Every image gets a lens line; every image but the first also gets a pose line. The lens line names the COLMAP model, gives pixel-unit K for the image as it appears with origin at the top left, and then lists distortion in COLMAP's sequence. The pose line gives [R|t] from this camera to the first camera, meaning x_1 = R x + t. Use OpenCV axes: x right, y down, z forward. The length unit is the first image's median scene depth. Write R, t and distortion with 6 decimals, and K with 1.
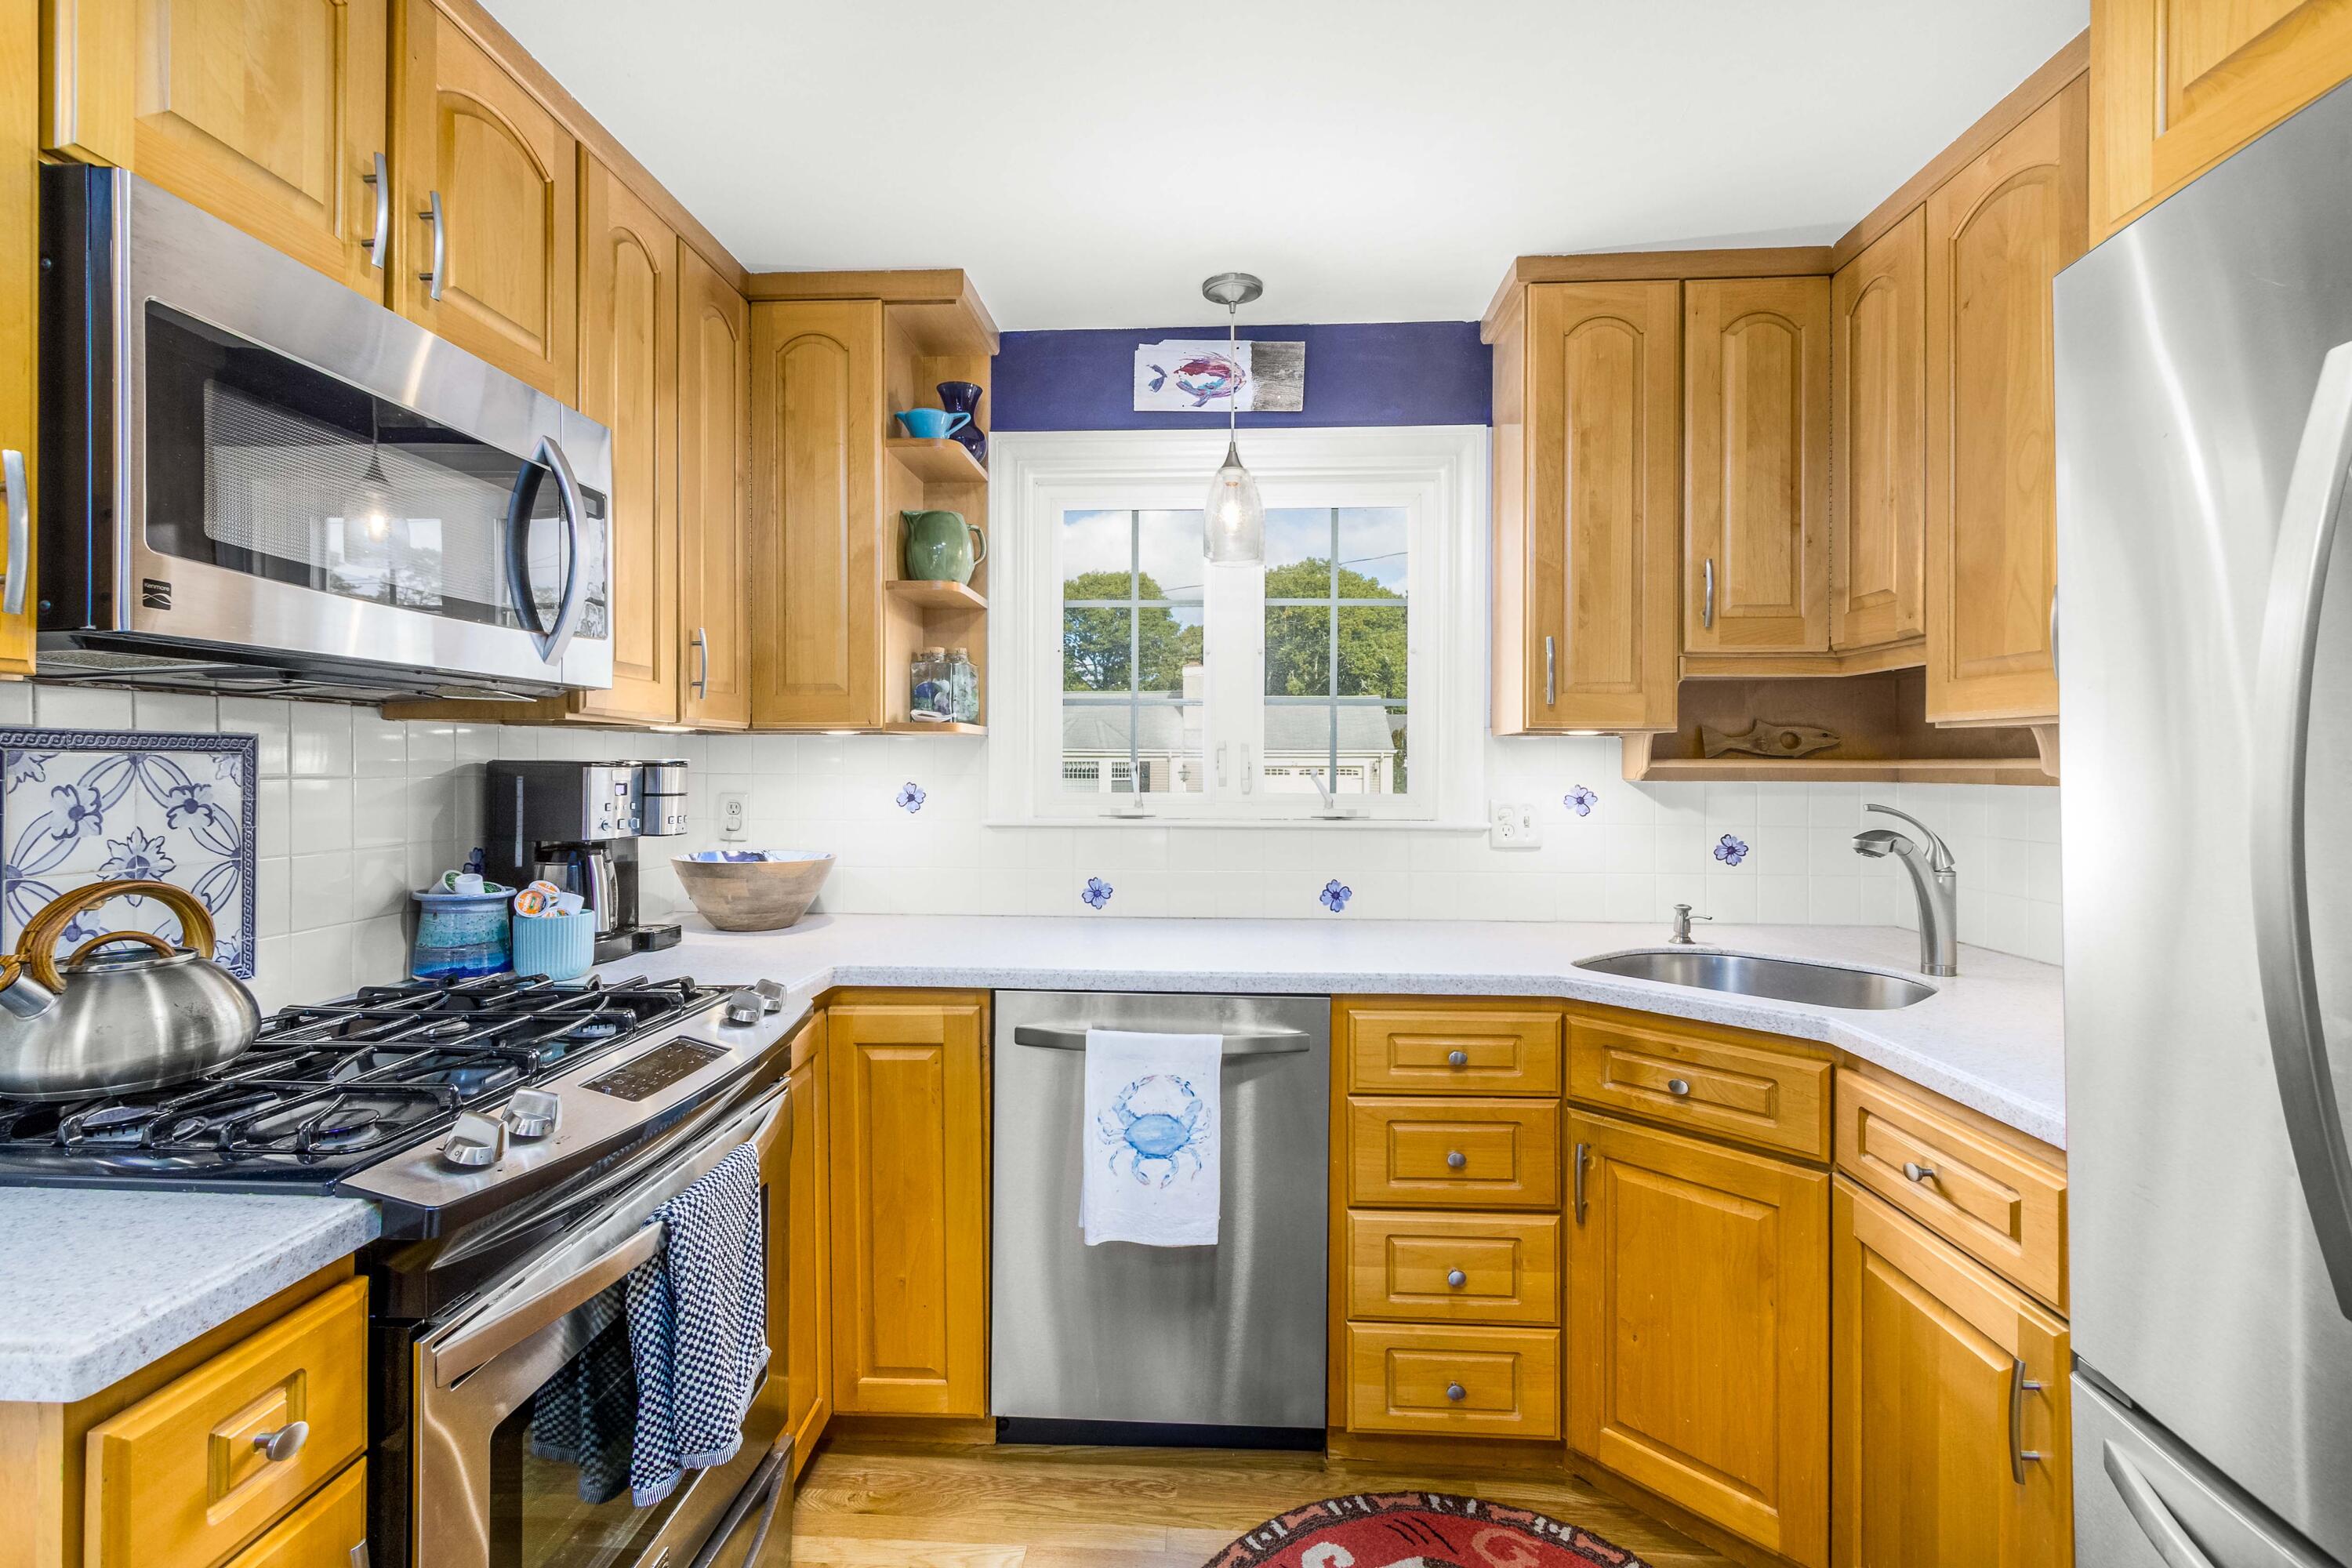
lens RADIAL K [[1105.4, 0, 1157.2], [0, 1105.4, 755.8], [0, 0, 1]] dist [0.002150, -0.000956]
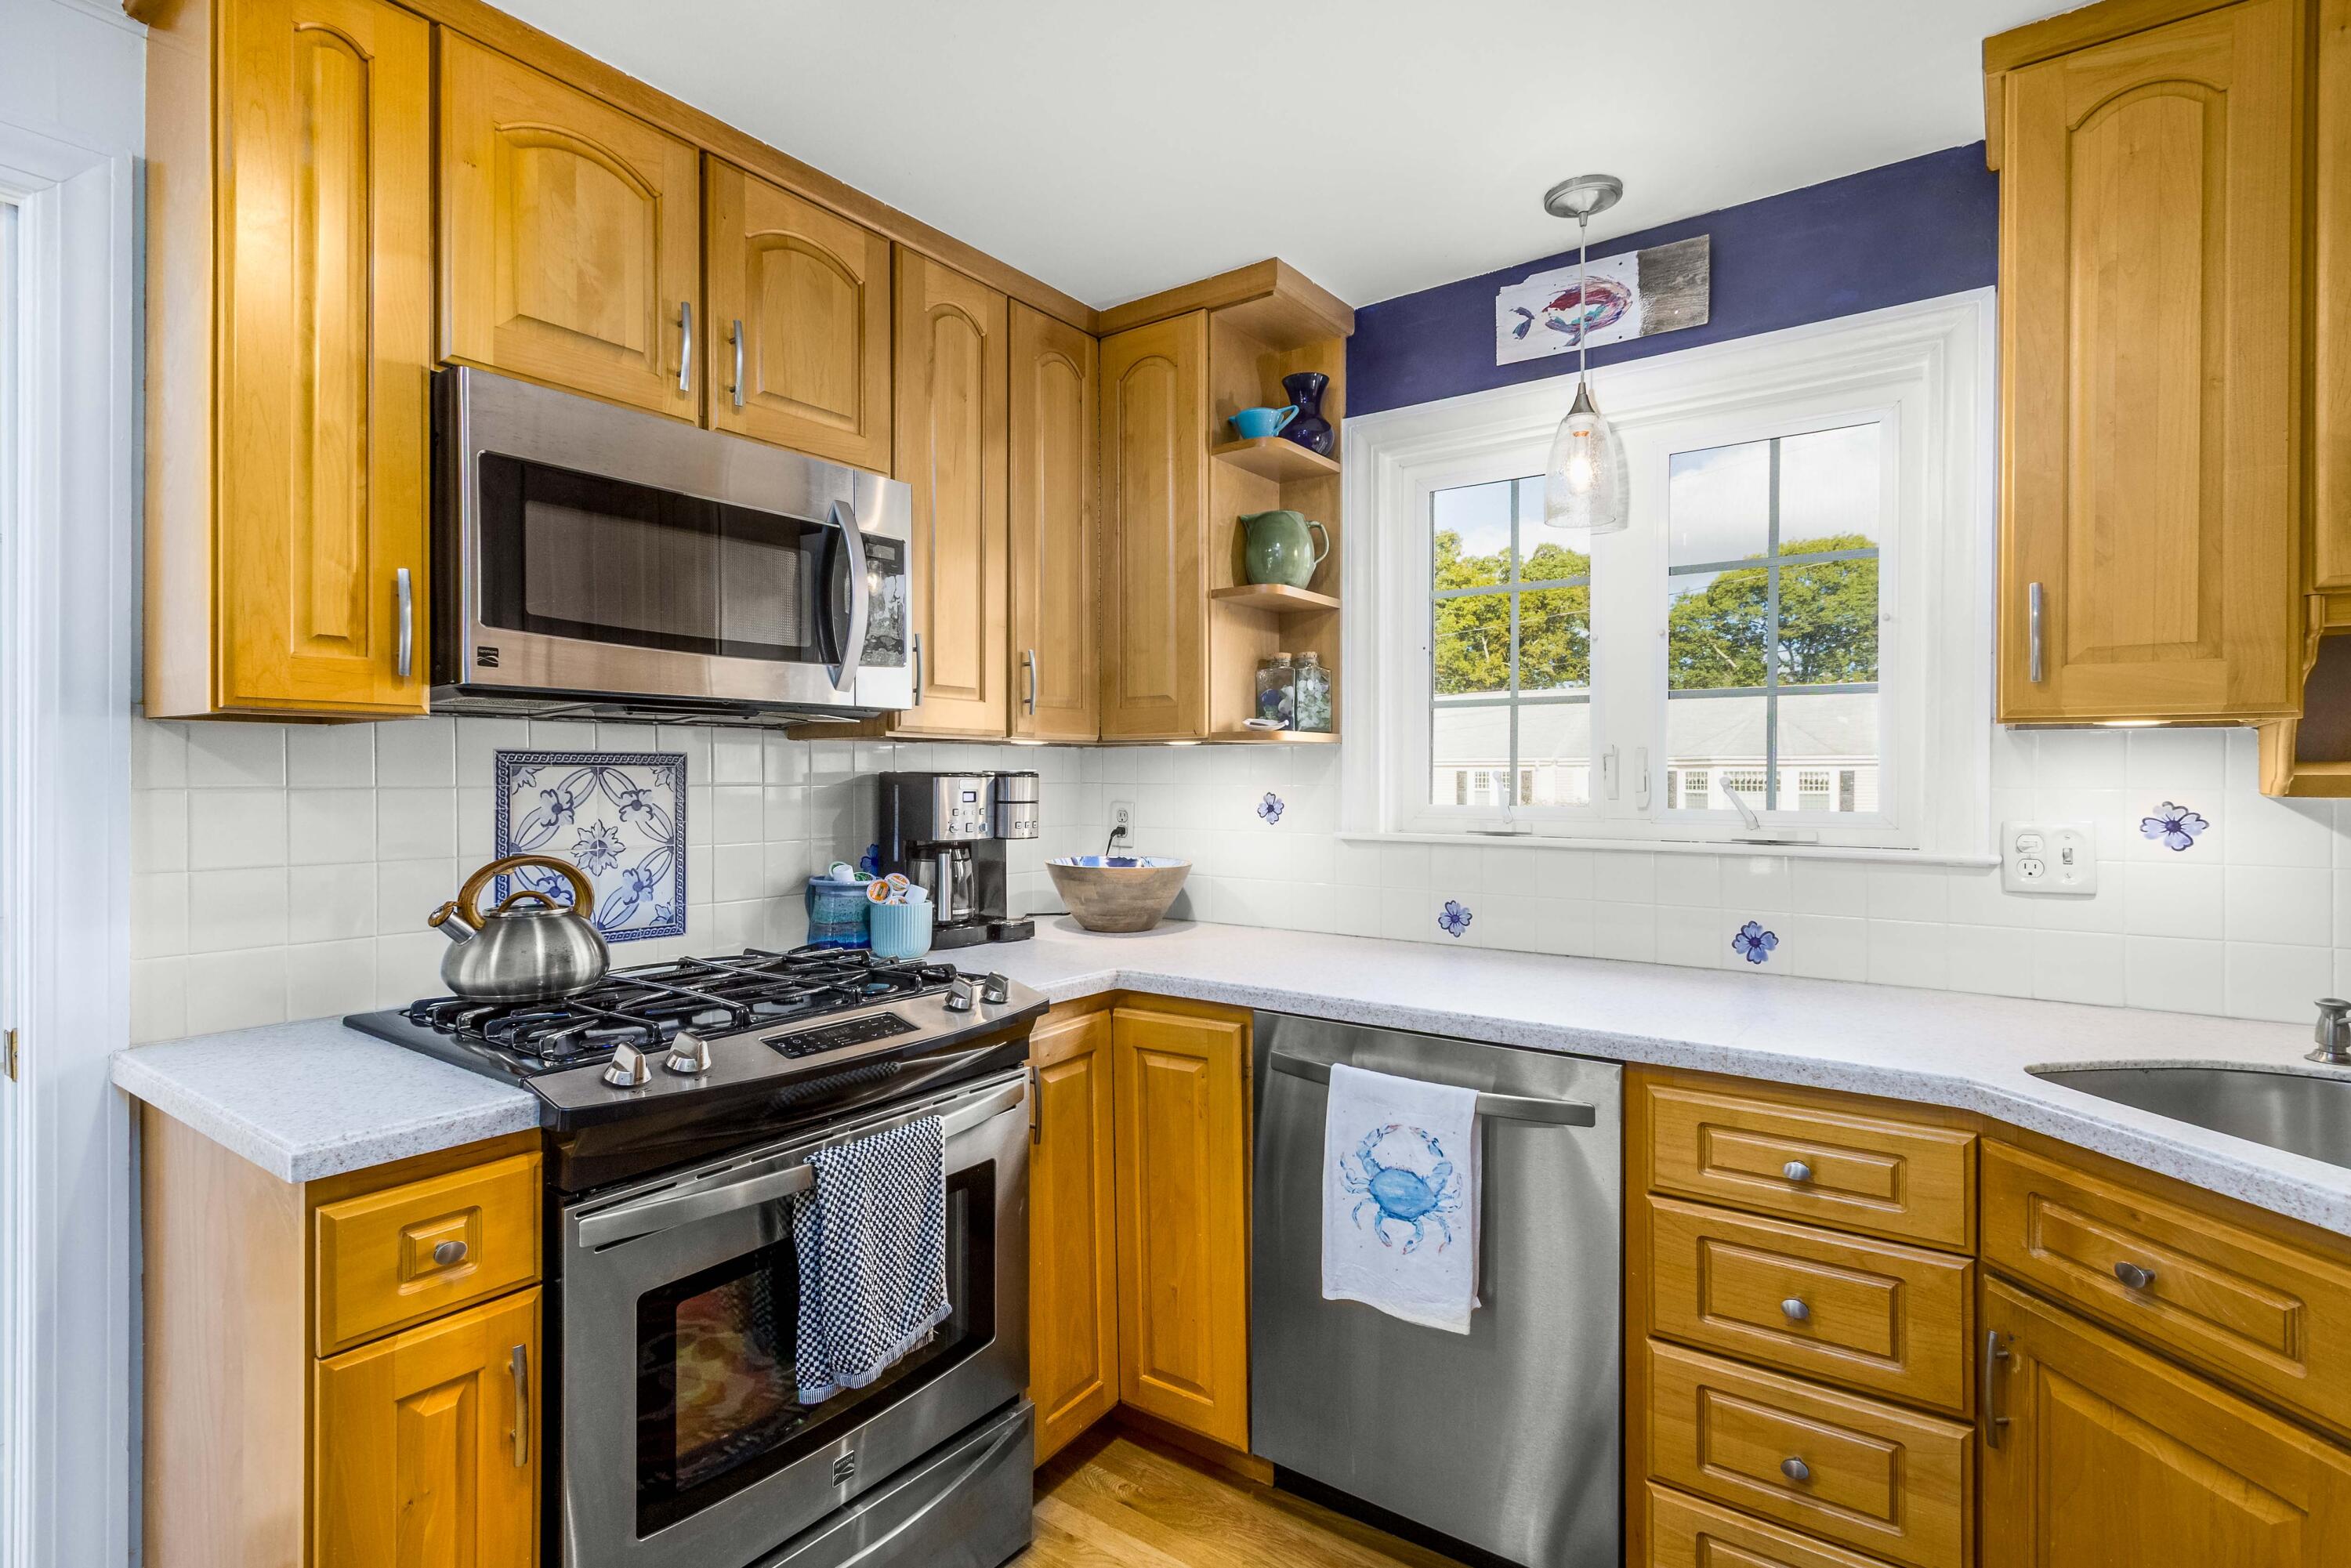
lens RADIAL K [[1168.9, 0, 1167.7], [0, 1168.9, 771.5], [0, 0, 1]] dist [0.004248, -0.000623]
pose [[0.829637, -0.004327, -0.558286, 0.356397], [0.006618, 0.999976, 0.002084, 0.003369], [0.558264, -0.005424, 0.829646, 0.119702]]
